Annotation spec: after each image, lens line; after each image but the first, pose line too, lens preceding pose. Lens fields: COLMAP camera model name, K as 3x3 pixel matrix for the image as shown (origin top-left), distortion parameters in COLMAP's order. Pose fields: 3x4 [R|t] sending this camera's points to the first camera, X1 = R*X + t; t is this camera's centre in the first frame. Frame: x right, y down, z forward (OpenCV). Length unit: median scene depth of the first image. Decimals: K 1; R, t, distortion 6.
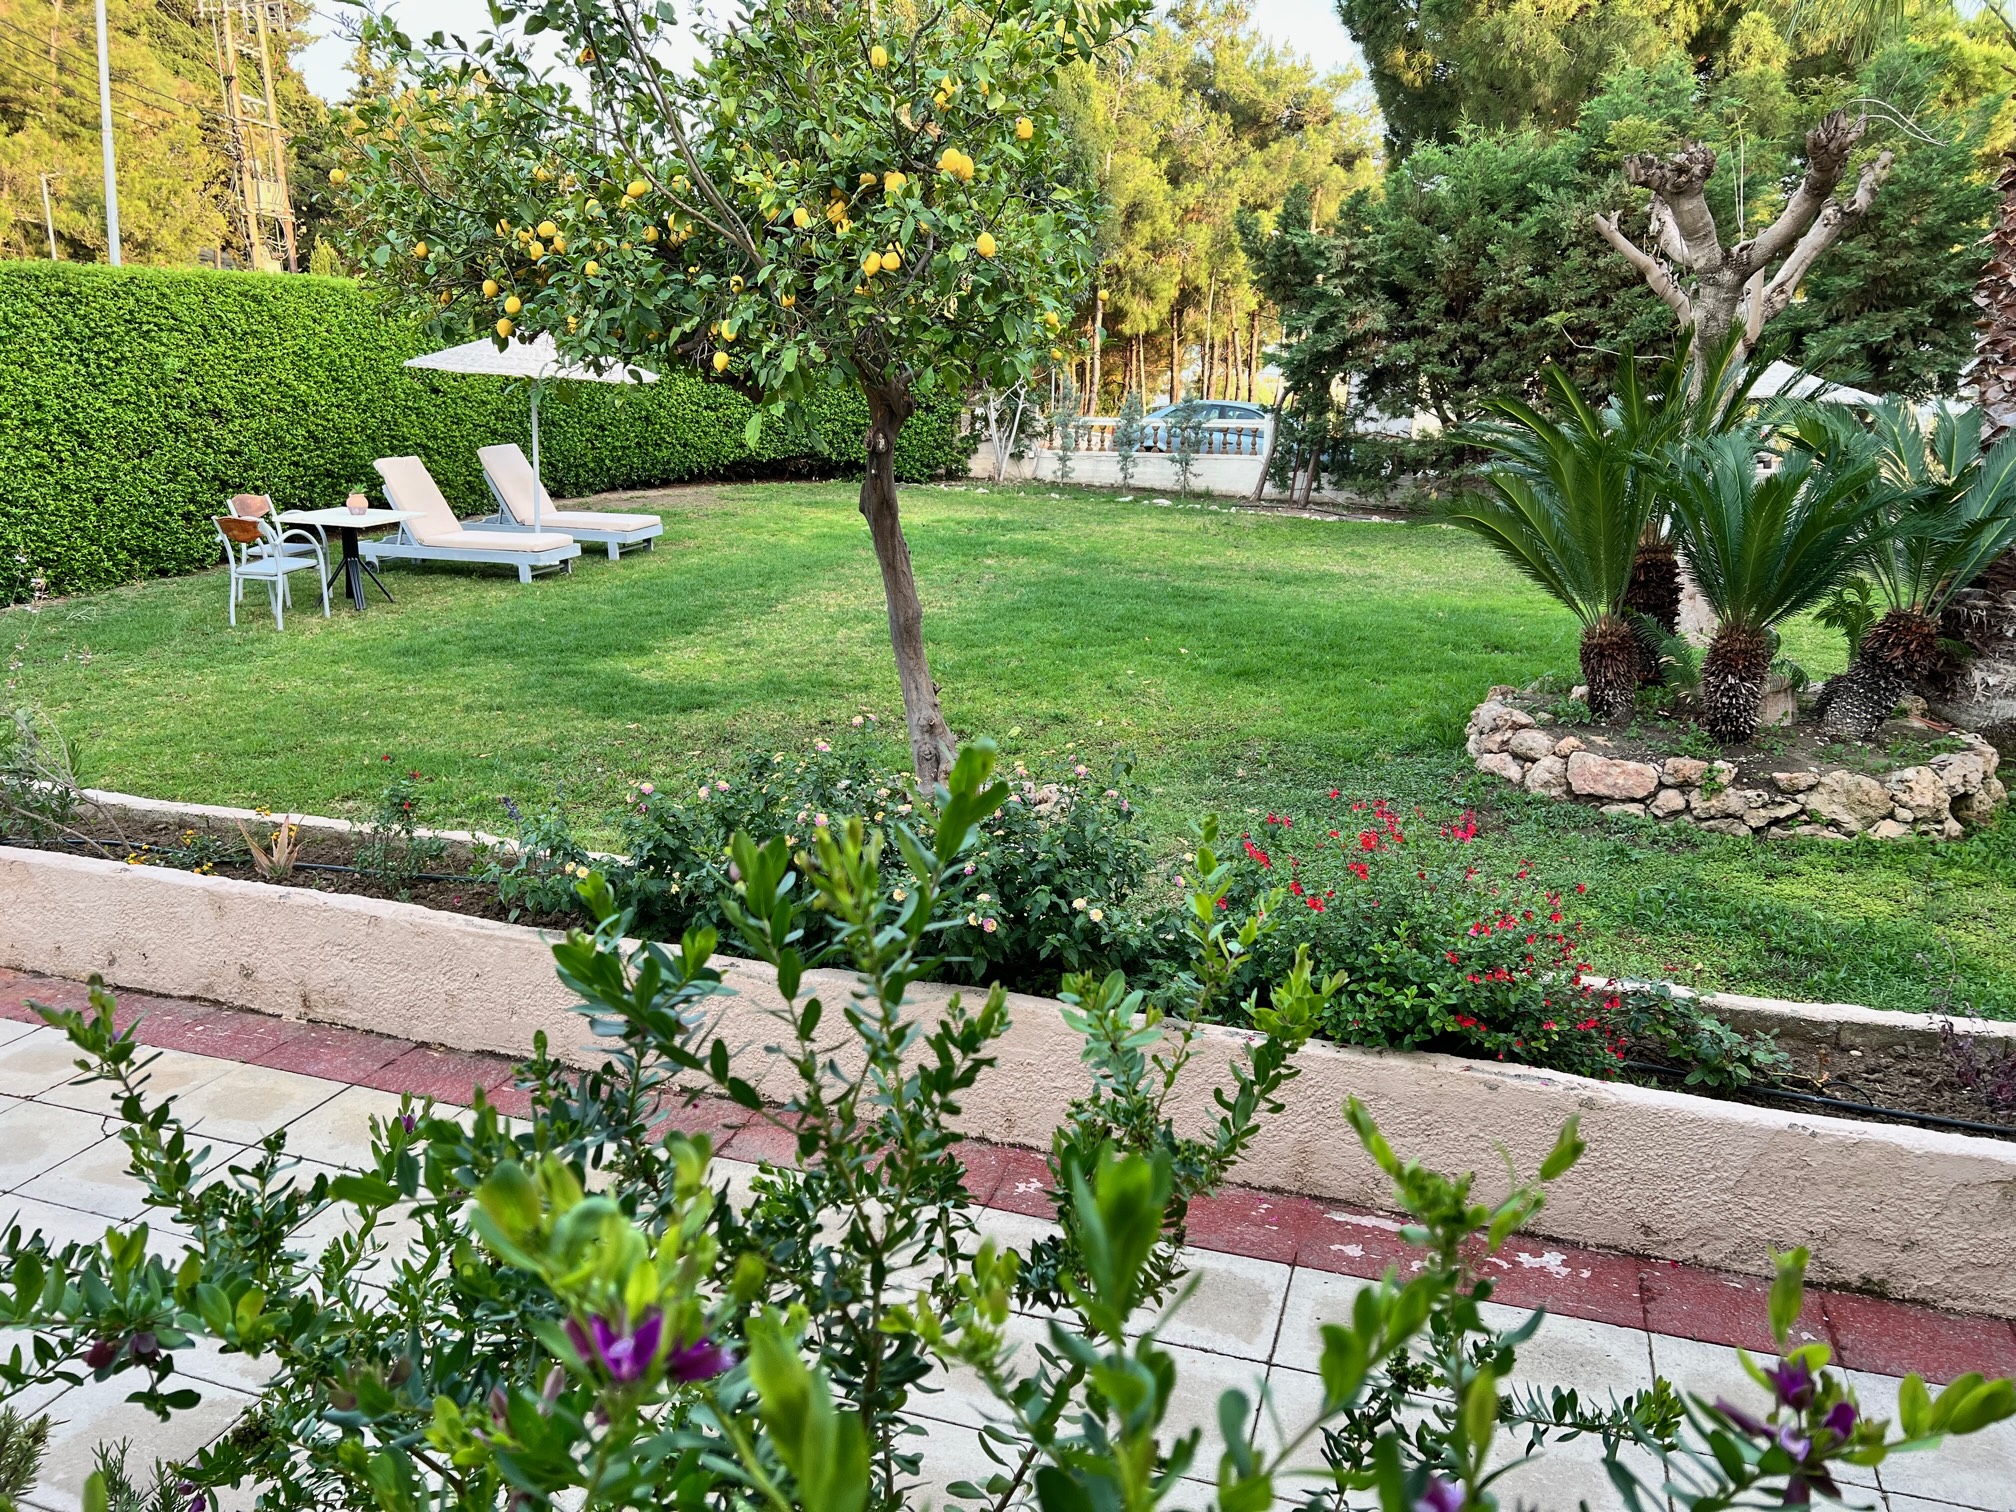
lens RADIAL K [[1521.5, 0, 995.5], [0, 1521.5, 743.3], [0, 0, 1]] dist [0.043329, -0.045132]
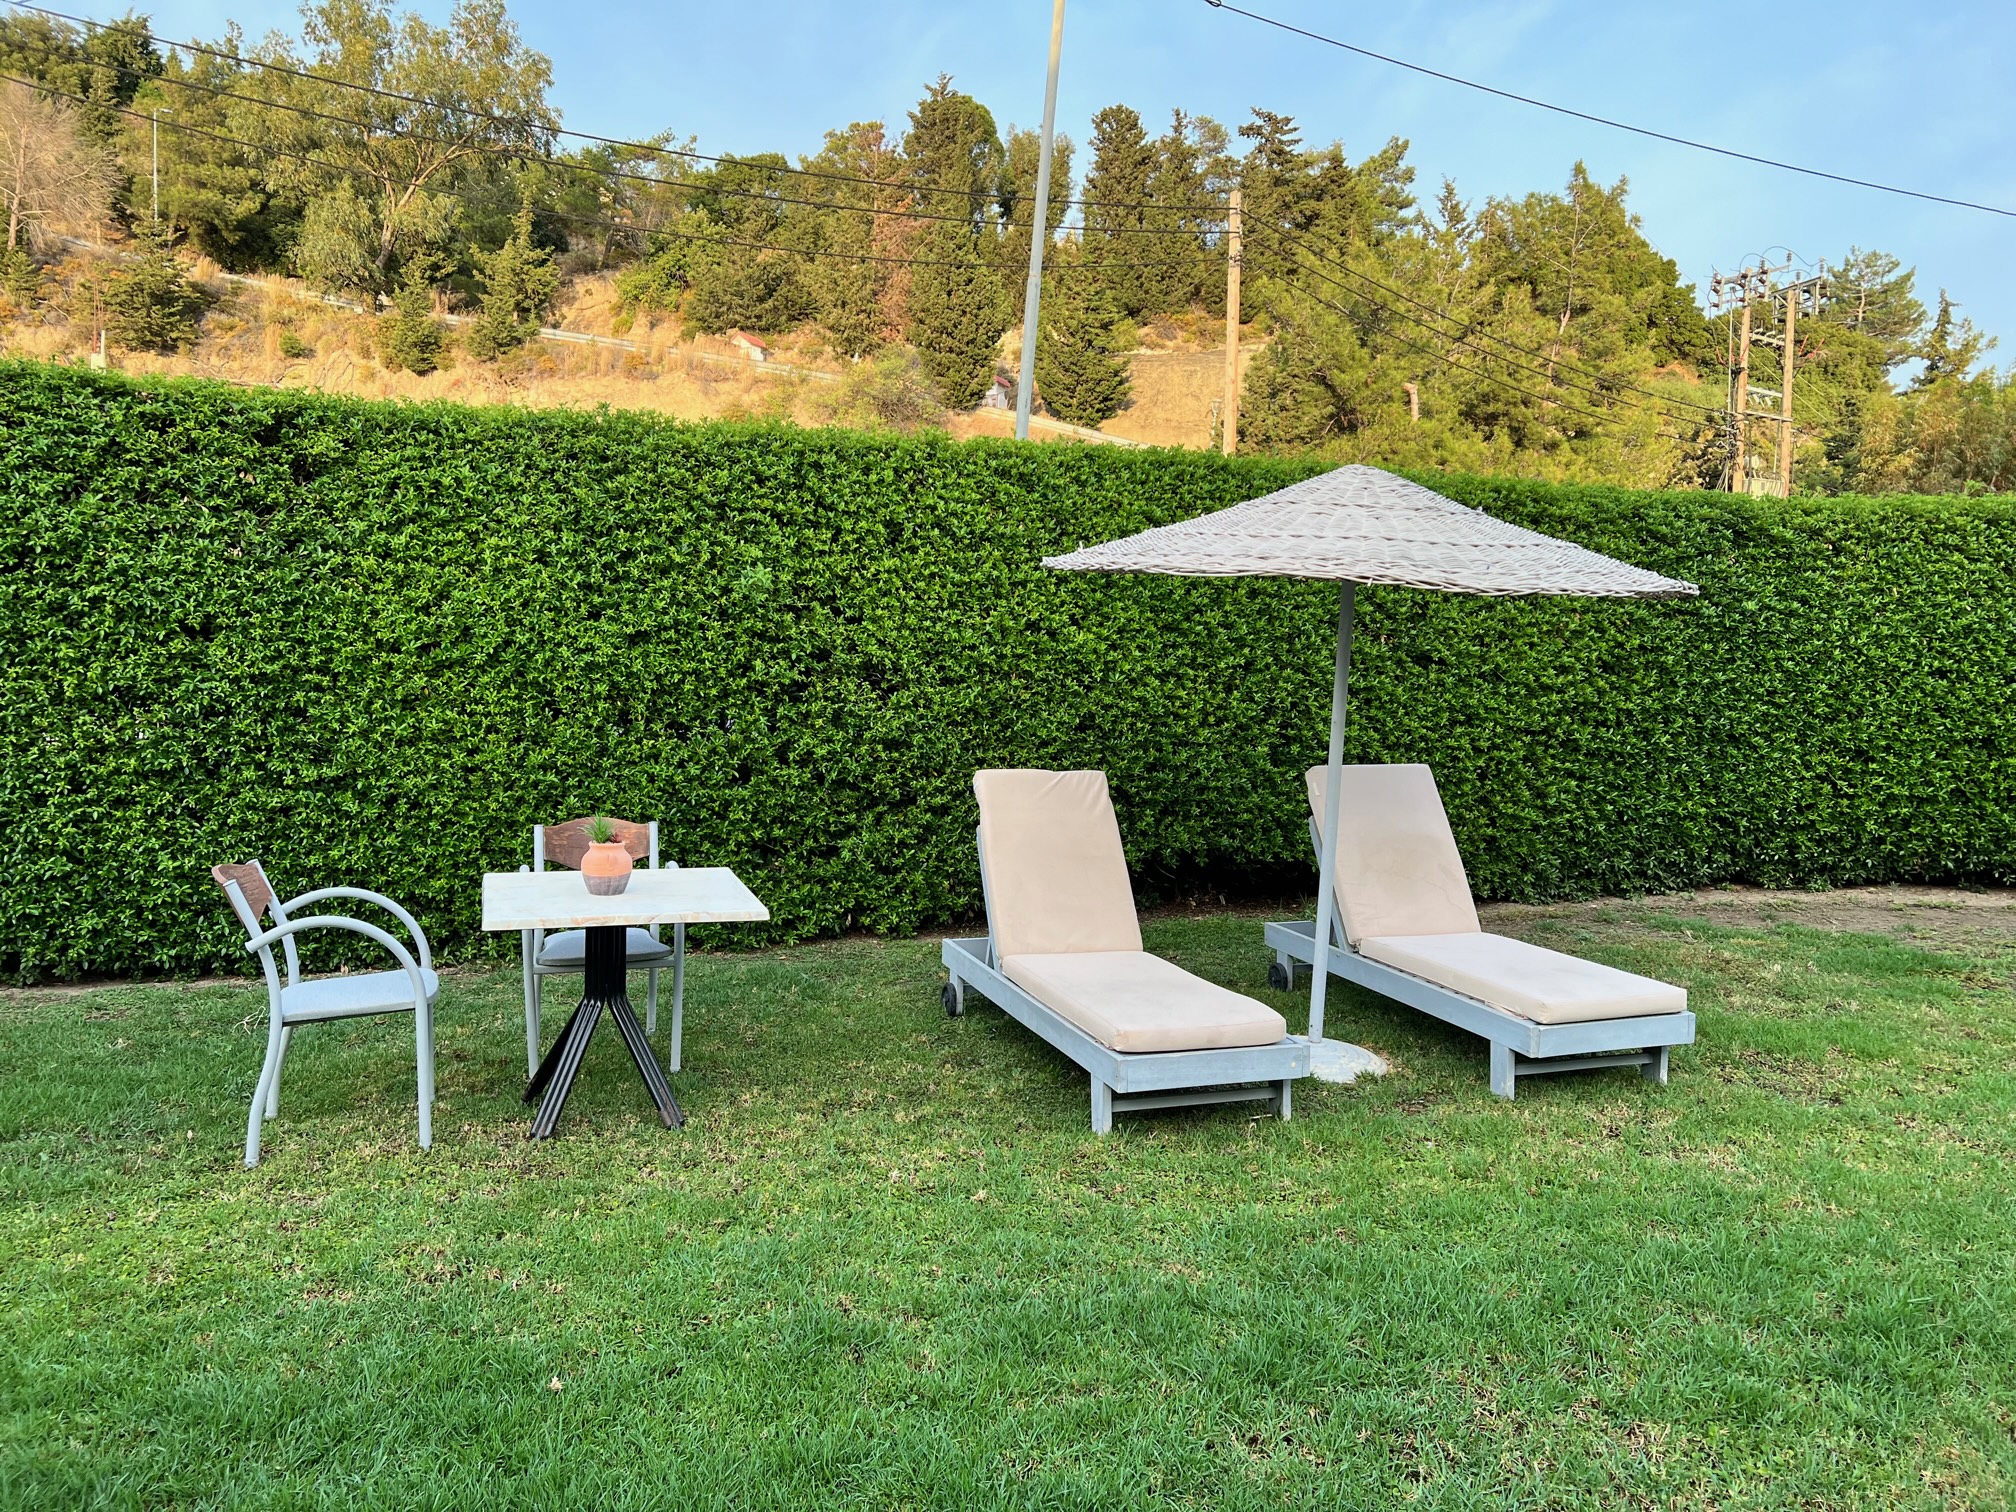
lens RADIAL K [[1521.5, 0, 995.5], [0, 1521.5, 743.3], [0, 0, 1]] dist [0.043329, -0.045132]
pose [[0.582919, 0.052677, -0.810821, -0.032753], [-0.219062, 0.971134, -0.094397, -0.135648], [0.782443, 0.232646, 0.577631, 0.660675]]
